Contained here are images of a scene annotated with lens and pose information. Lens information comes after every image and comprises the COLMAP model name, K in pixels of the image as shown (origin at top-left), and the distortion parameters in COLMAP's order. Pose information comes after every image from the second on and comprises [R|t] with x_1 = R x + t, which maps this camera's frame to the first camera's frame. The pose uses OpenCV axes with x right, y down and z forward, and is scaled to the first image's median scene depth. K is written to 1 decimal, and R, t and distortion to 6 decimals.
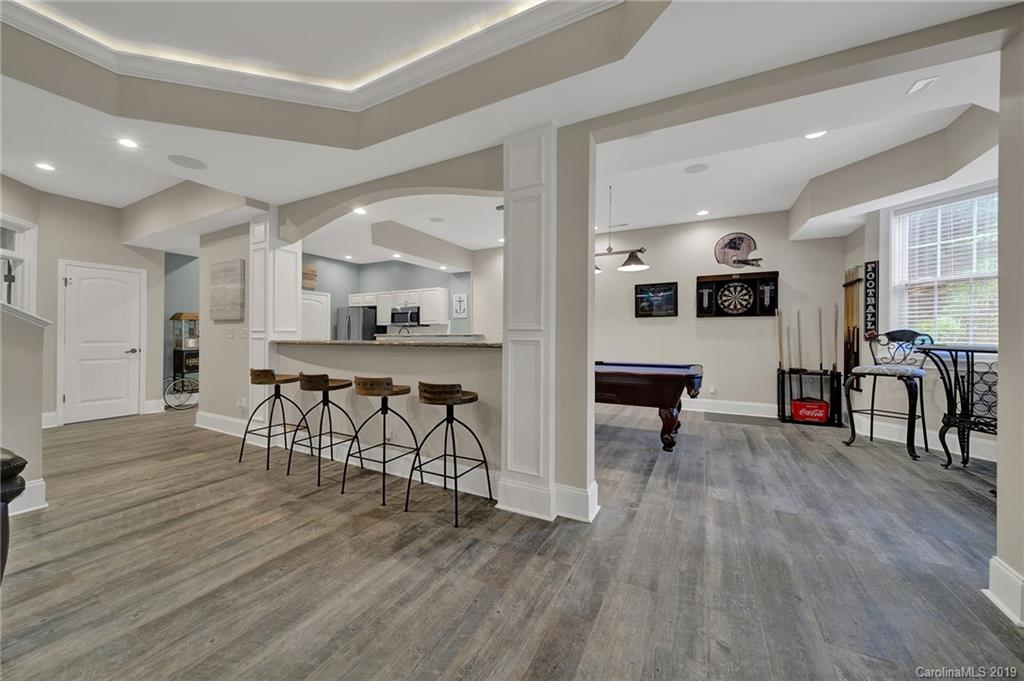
lens RADIAL K [[366.6, 0, 511.0], [0, 366.6, 336.1], [0, 0, 1]] dist [0.001587, -0.002847]
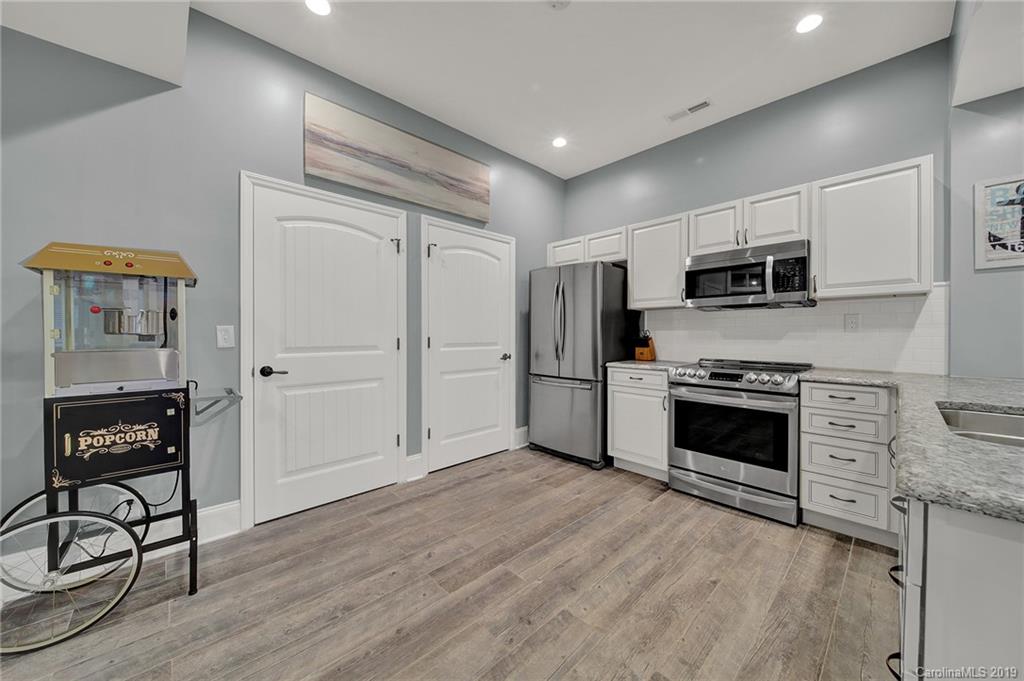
lens RADIAL K [[366.6, 0, 511.0], [0, 366.6, 336.1], [0, 0, 1]] dist [0.001587, -0.002847]
pose [[0.941883, 0.001032, -0.335939, -0.386071], [0.000058, 0.999995, 0.003235, -0.003367], [0.335941, -0.003066, 0.941878, 0.648675]]
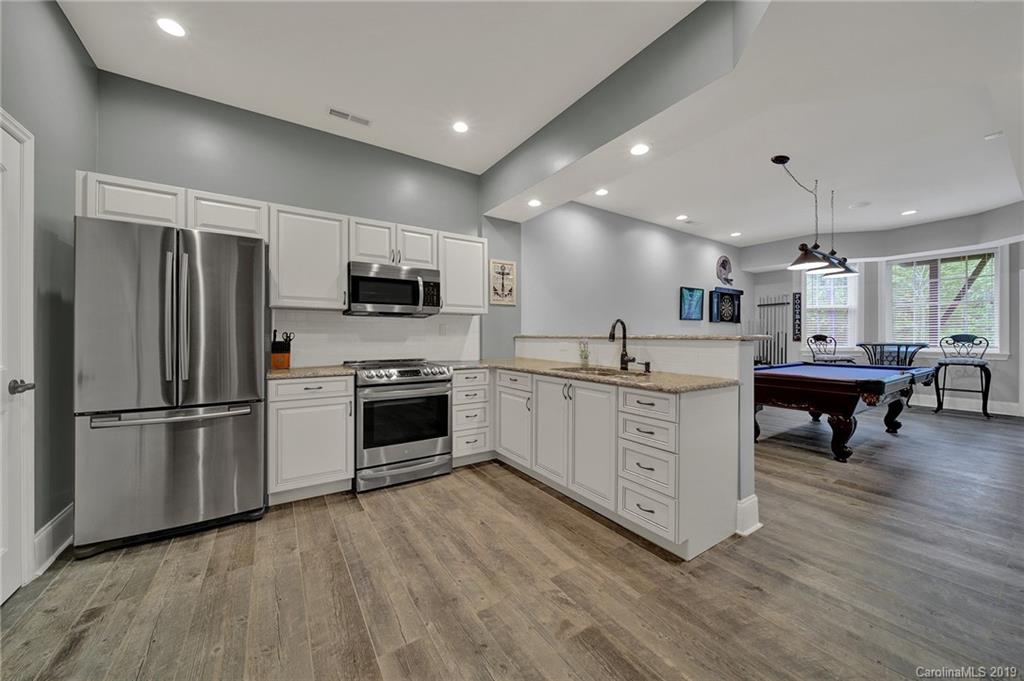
lens RADIAL K [[366.6, 0, 511.0], [0, 366.6, 336.1], [0, 0, 1]] dist [0.001587, -0.002847]
pose [[0.493658, 0.002046, 0.869654, -0.588070], [0.000914, 0.999995, -0.002872, -0.004157], [-0.869656, 0.002213, 0.493654, 0.730267]]
